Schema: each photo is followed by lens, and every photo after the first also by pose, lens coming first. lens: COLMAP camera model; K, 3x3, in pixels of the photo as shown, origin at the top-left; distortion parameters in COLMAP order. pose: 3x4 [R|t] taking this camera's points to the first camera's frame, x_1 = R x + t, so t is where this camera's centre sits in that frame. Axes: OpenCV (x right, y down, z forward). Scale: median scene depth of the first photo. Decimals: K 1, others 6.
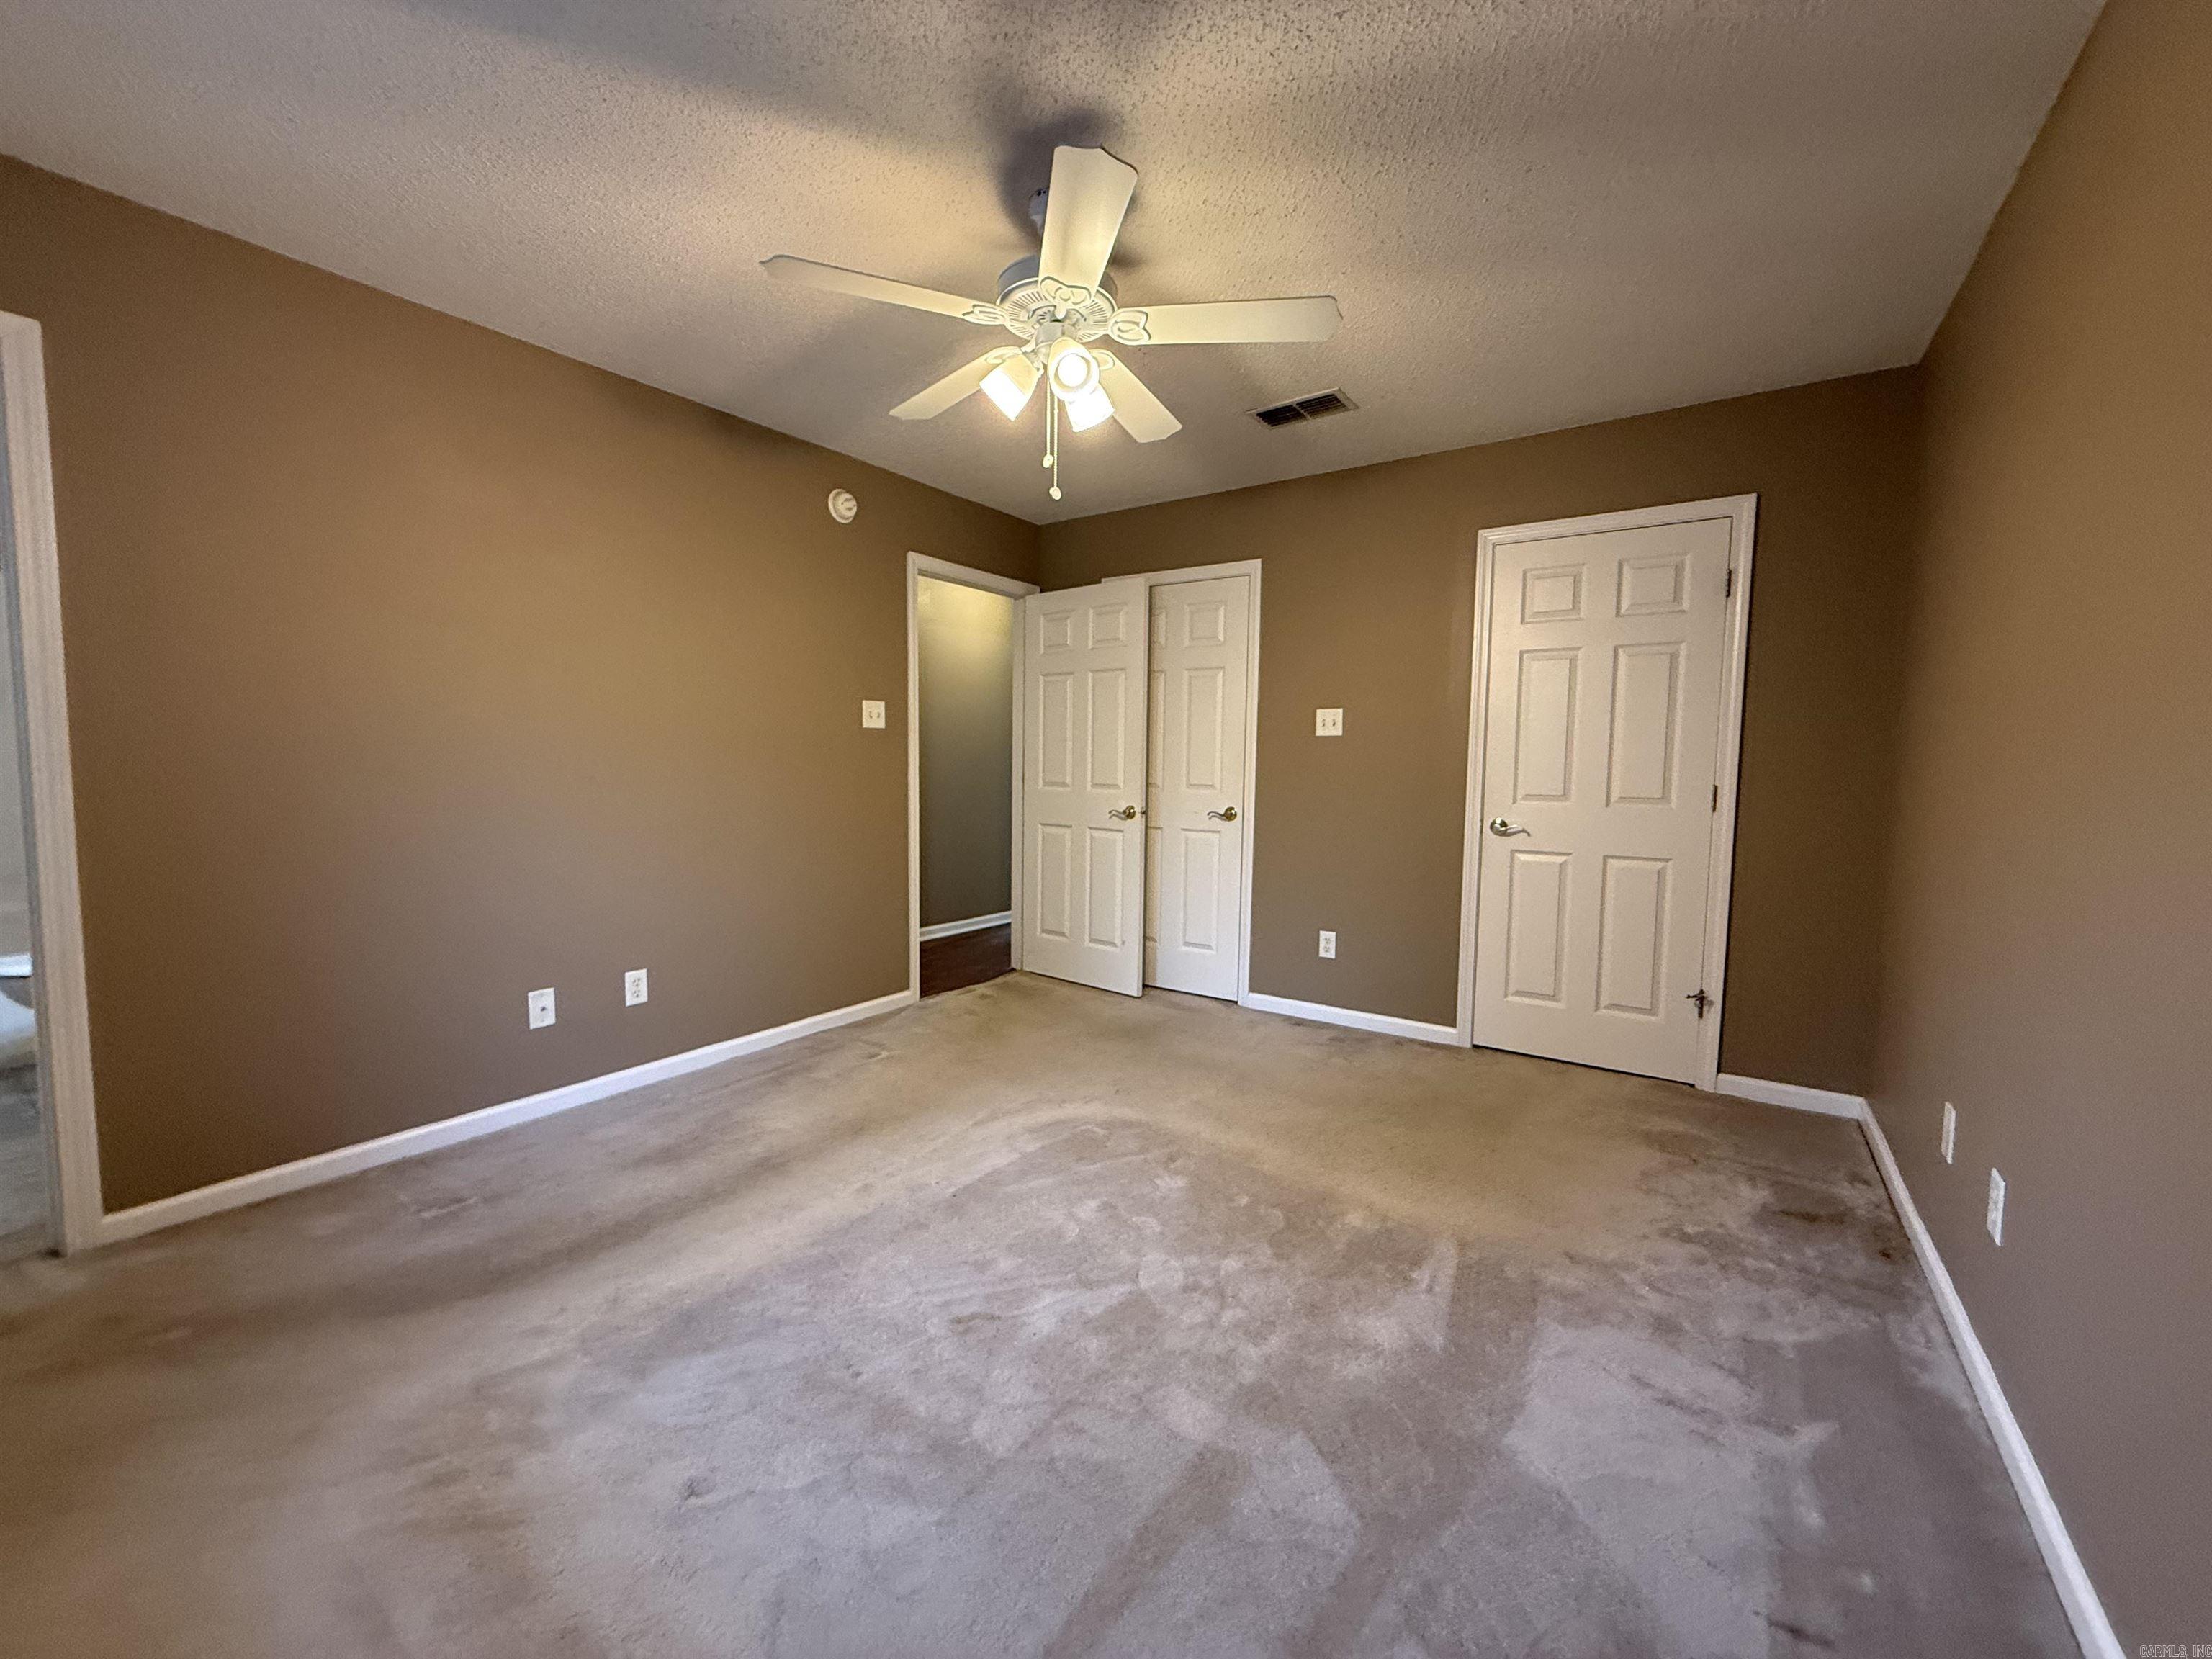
lens RADIAL K [[882.7, 0, 1106.1], [0, 882.7, 823.4], [0, 0, 1]] dist [0.000147, 0.000373]
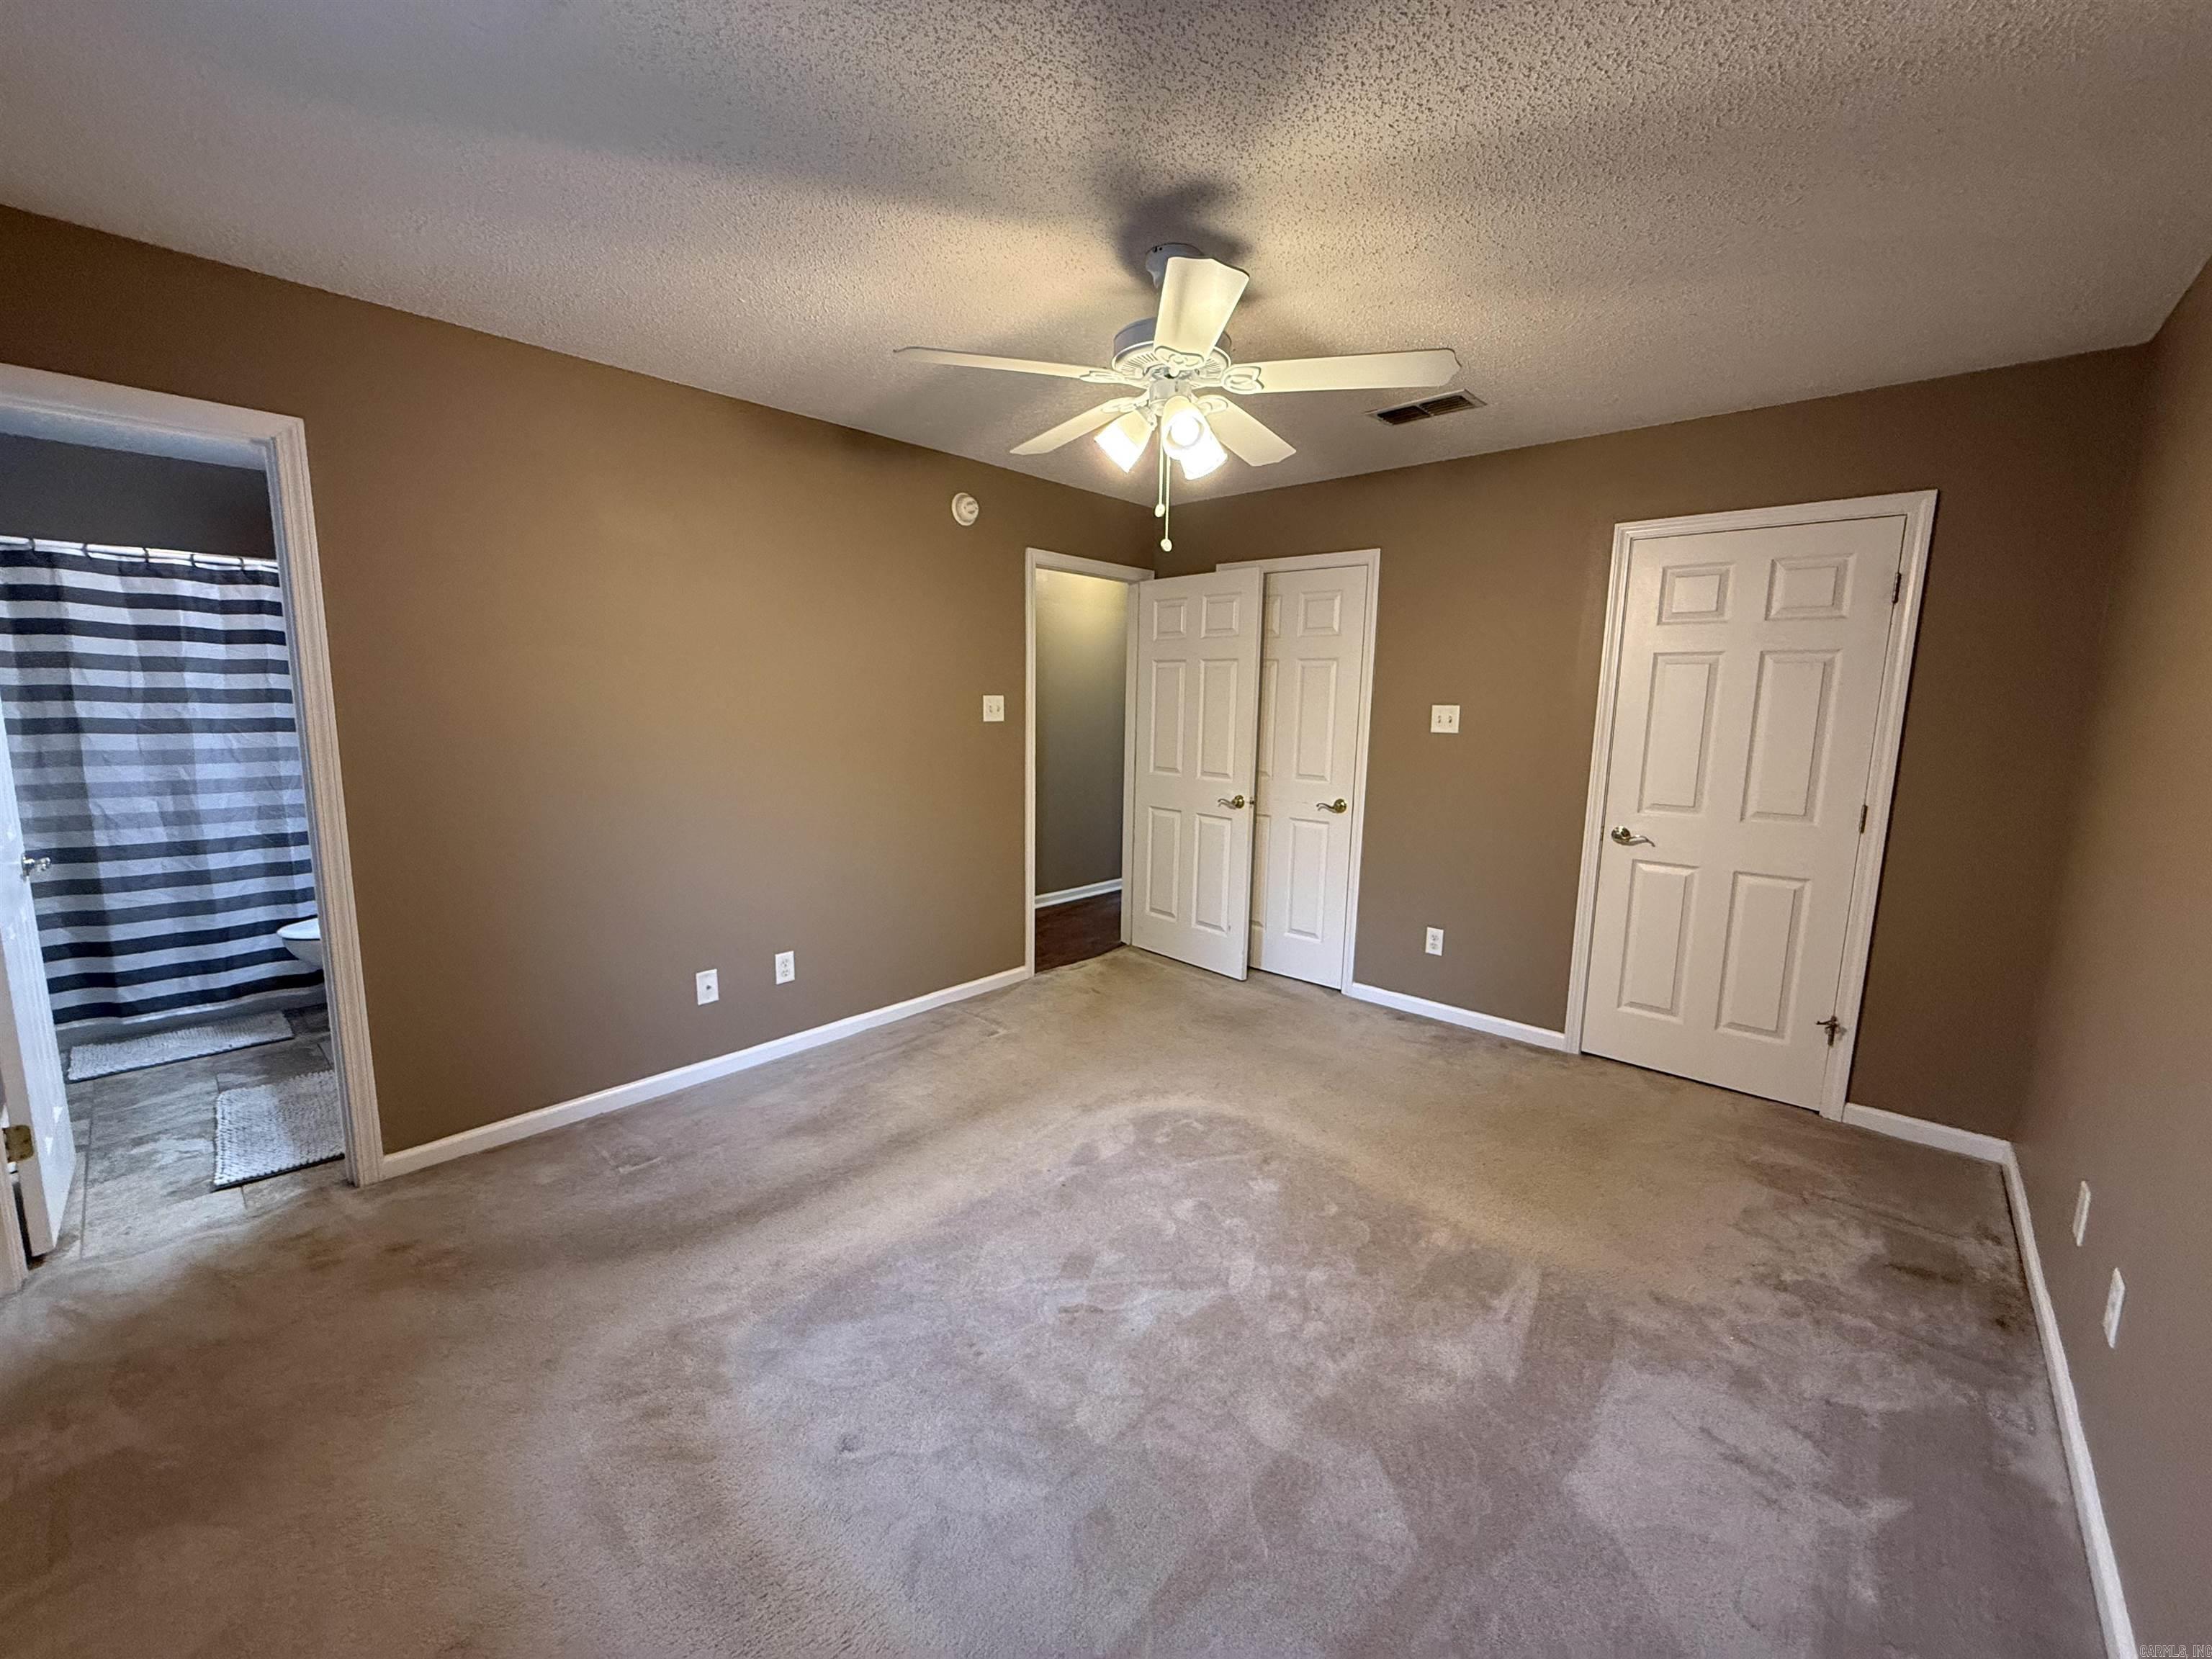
lens RADIAL K [[882.7, 0, 1105.5], [0, 882.7, 825.5], [0, 0, 1]] dist [0.000147, 0.000373]
pose [[0.991523, 0.022897, -0.127901, 0.010681], [-0.013665, 0.997268, 0.072599, -0.109888], [0.129214, -0.070236, 0.989126, -0.052236]]
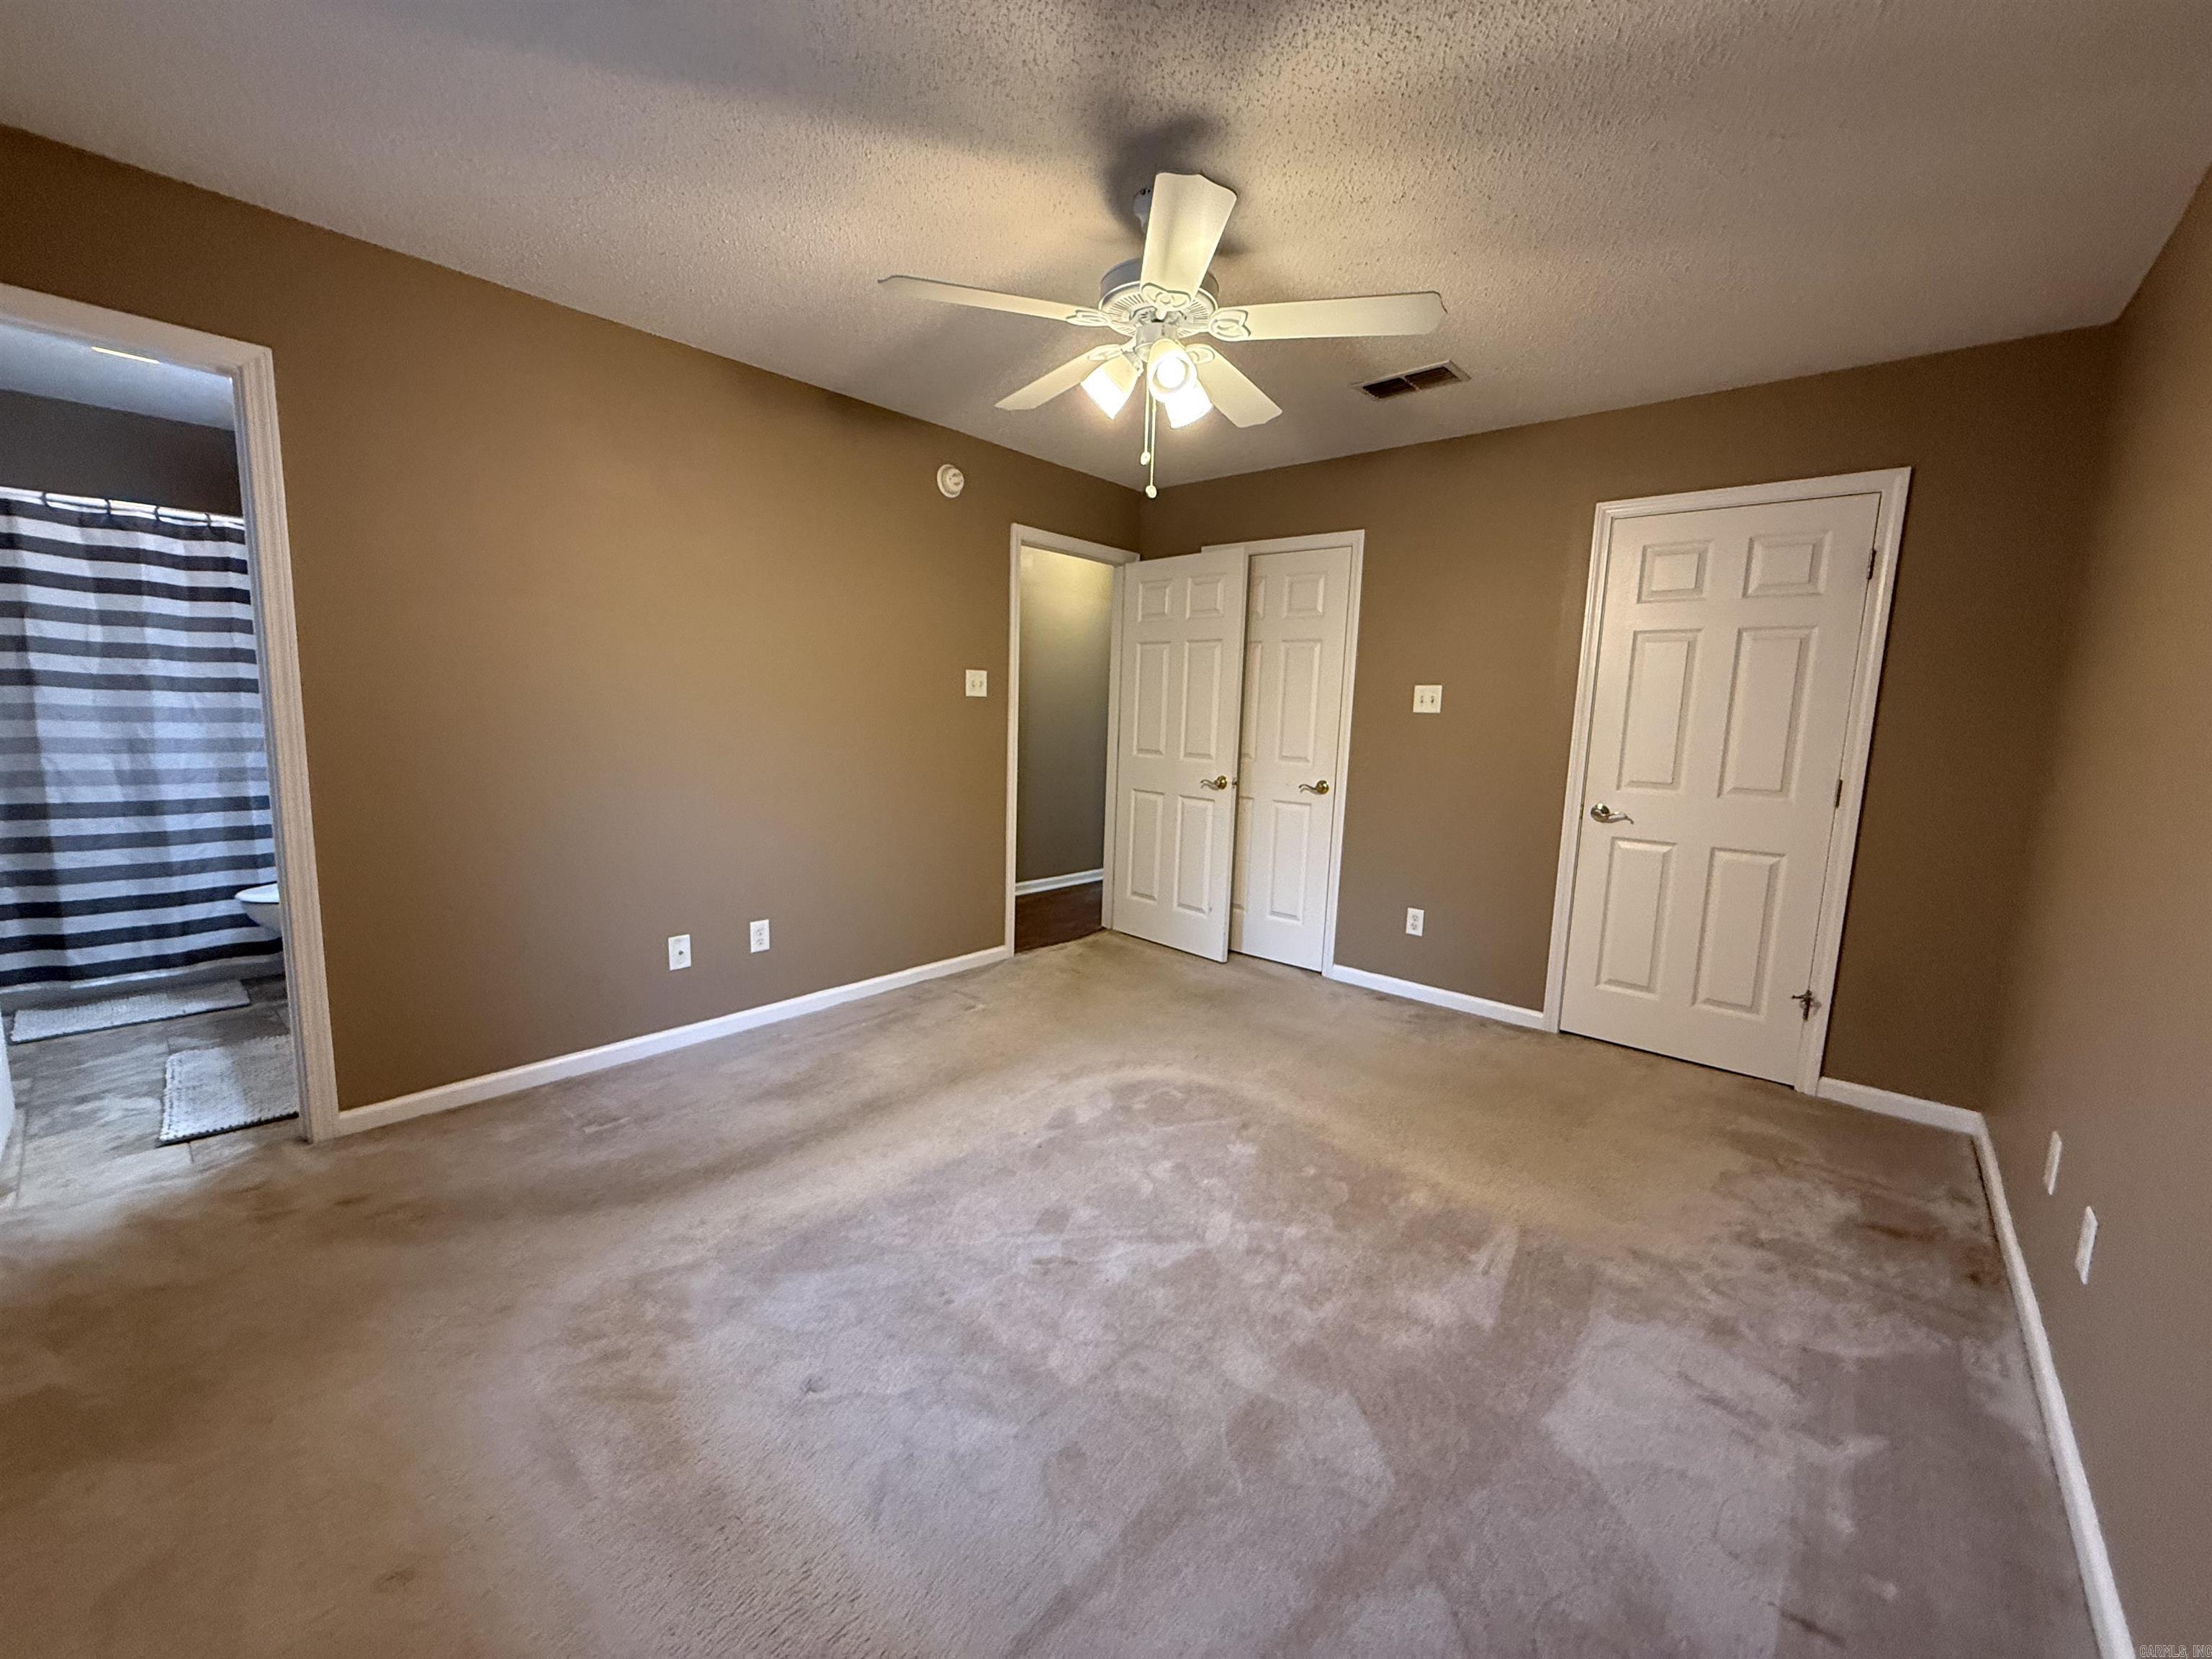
lens RADIAL K [[882.7, 0, 1105.4], [0, 882.7, 824.2], [0, 0, 1]] dist [0.000147, 0.000373]
pose [[0.993430, 0.034003, -0.109272, 0.013888], [-0.027517, 0.997800, 0.060322, -0.043107], [0.111082, -0.056918, 0.992180, -0.046486]]
